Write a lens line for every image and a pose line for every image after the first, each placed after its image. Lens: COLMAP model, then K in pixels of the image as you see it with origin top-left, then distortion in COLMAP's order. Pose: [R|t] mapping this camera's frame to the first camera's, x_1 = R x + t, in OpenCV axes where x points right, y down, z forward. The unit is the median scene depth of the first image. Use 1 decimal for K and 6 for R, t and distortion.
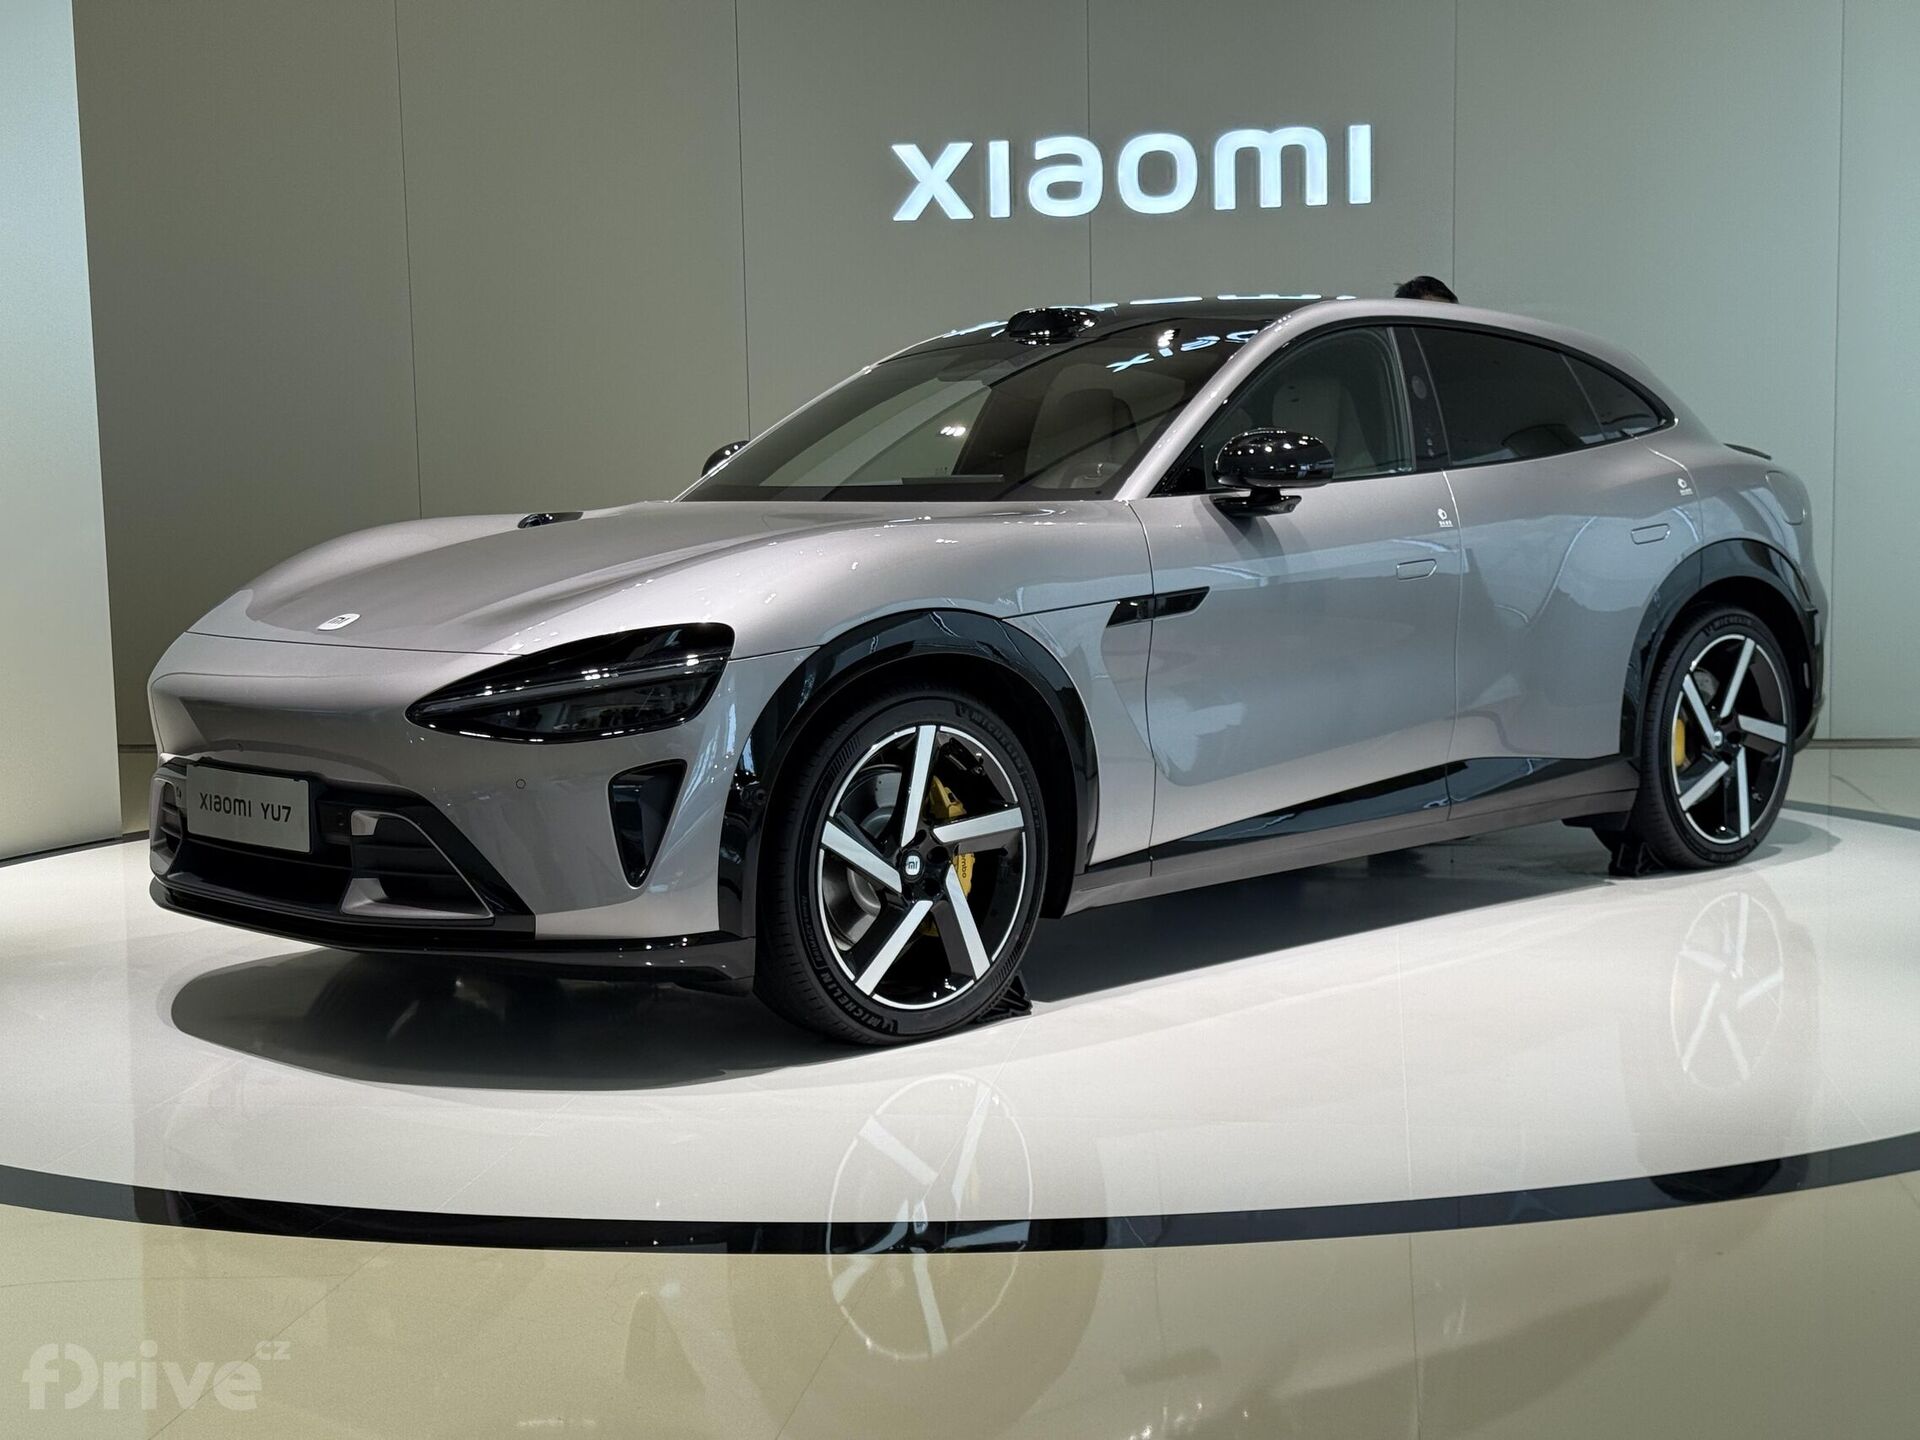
lens RADIAL K [[2649.7, 0, 963.0], [0, 2649.7, 712.2], [0, 0, 1]] dist [0.147496, 0.000000]
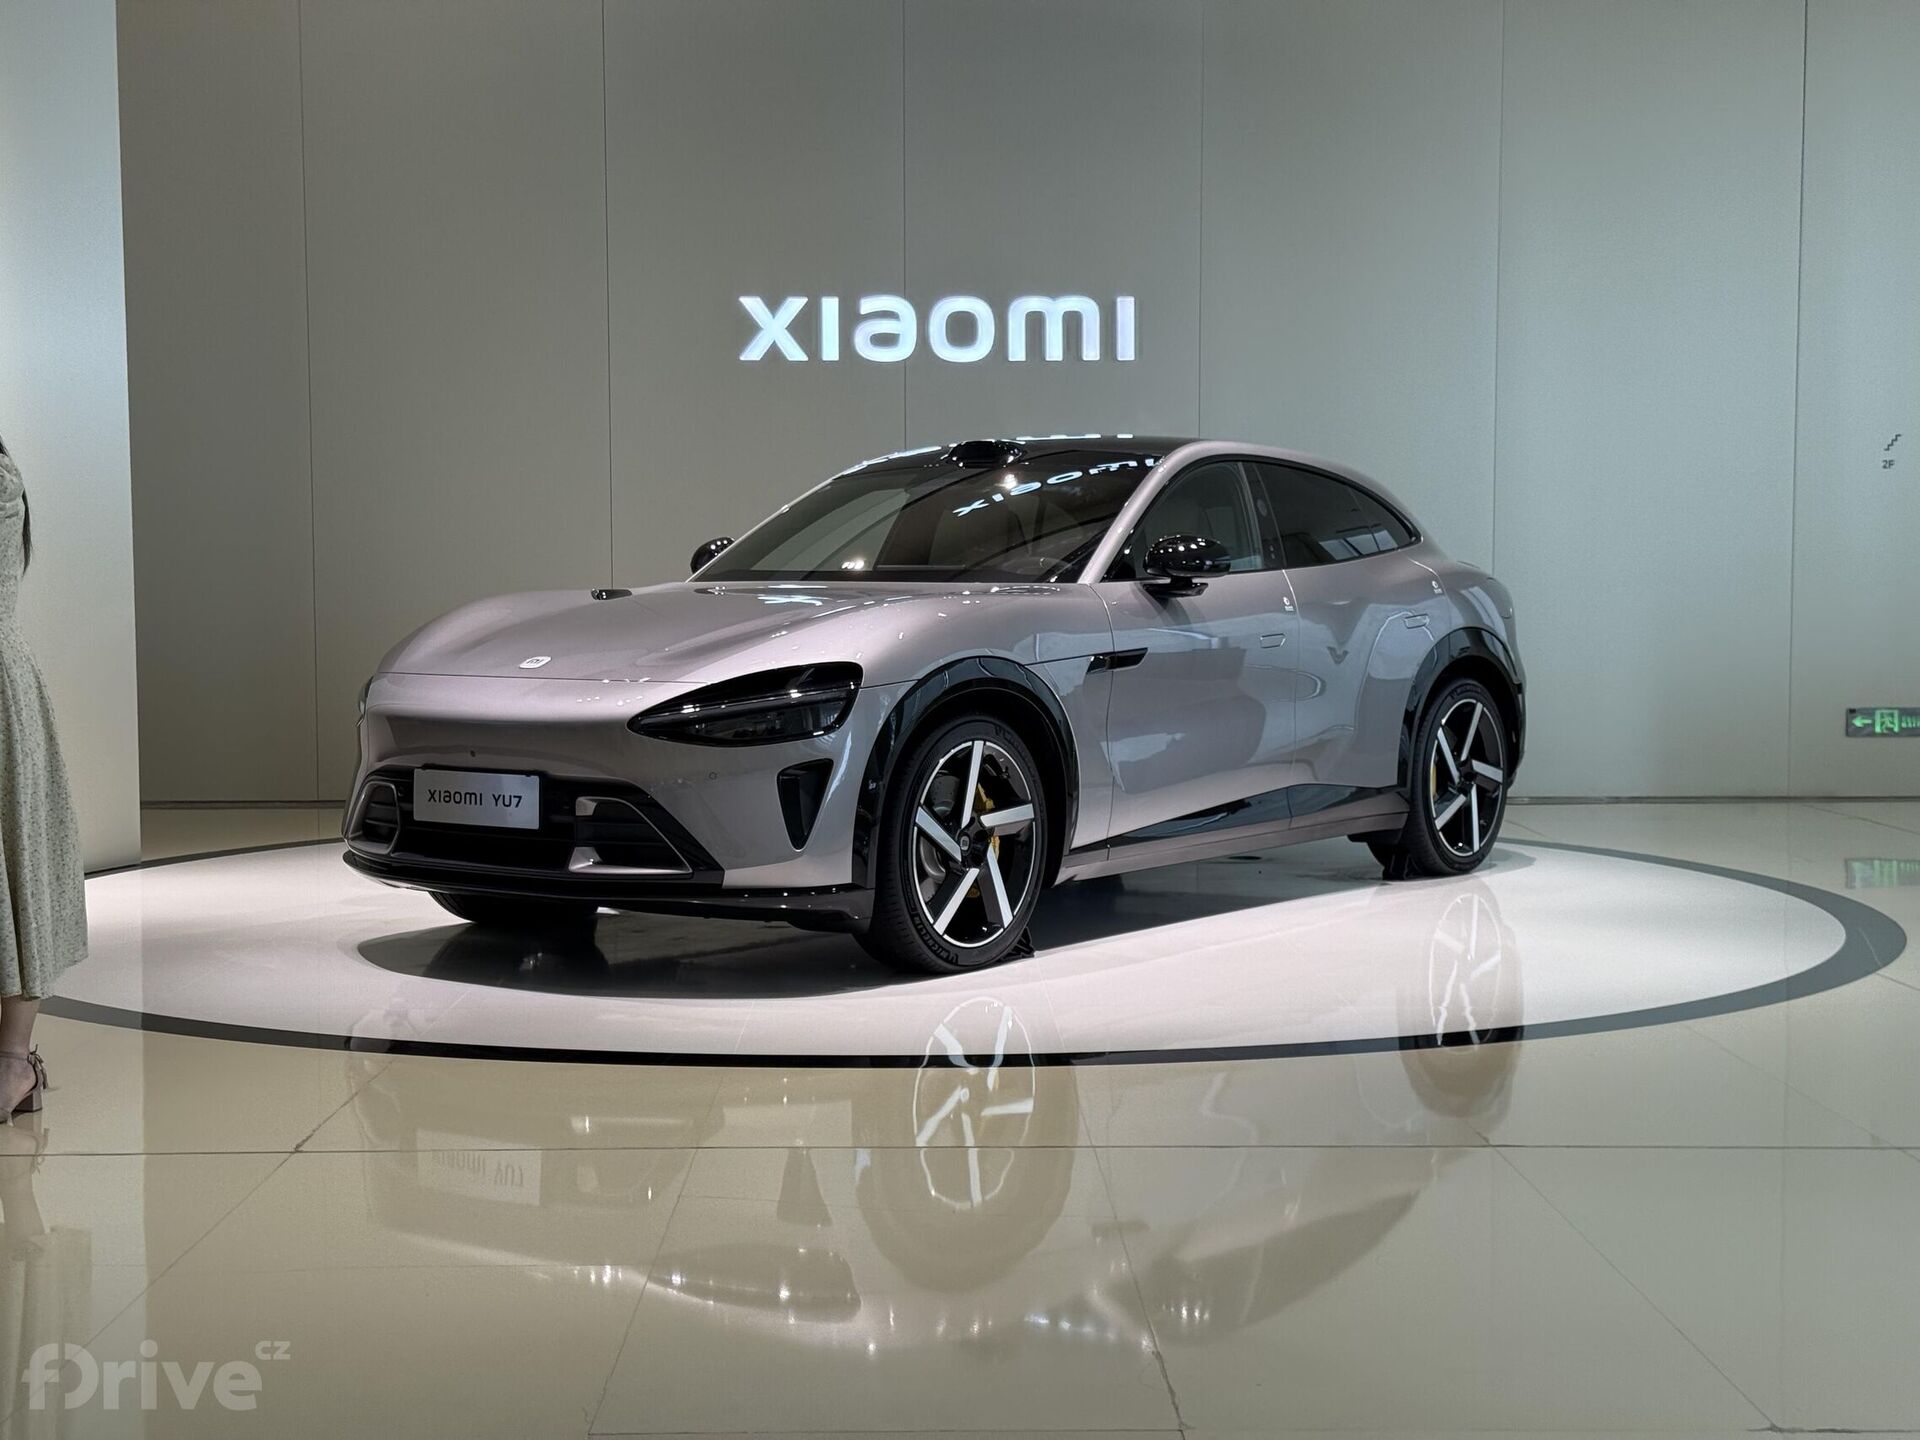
lens RADIAL K [[2649.7, 0, 959.0], [0, 2649.7, 735.2], [0, 0, 1]] dist [0.147496, 0.000000]
pose [[0.985376, 0.007730, 0.170218, -0.252211], [-0.001373, 0.999298, -0.037433, 0.052464], [-0.170388, 0.036652, 0.984695, -0.347897]]
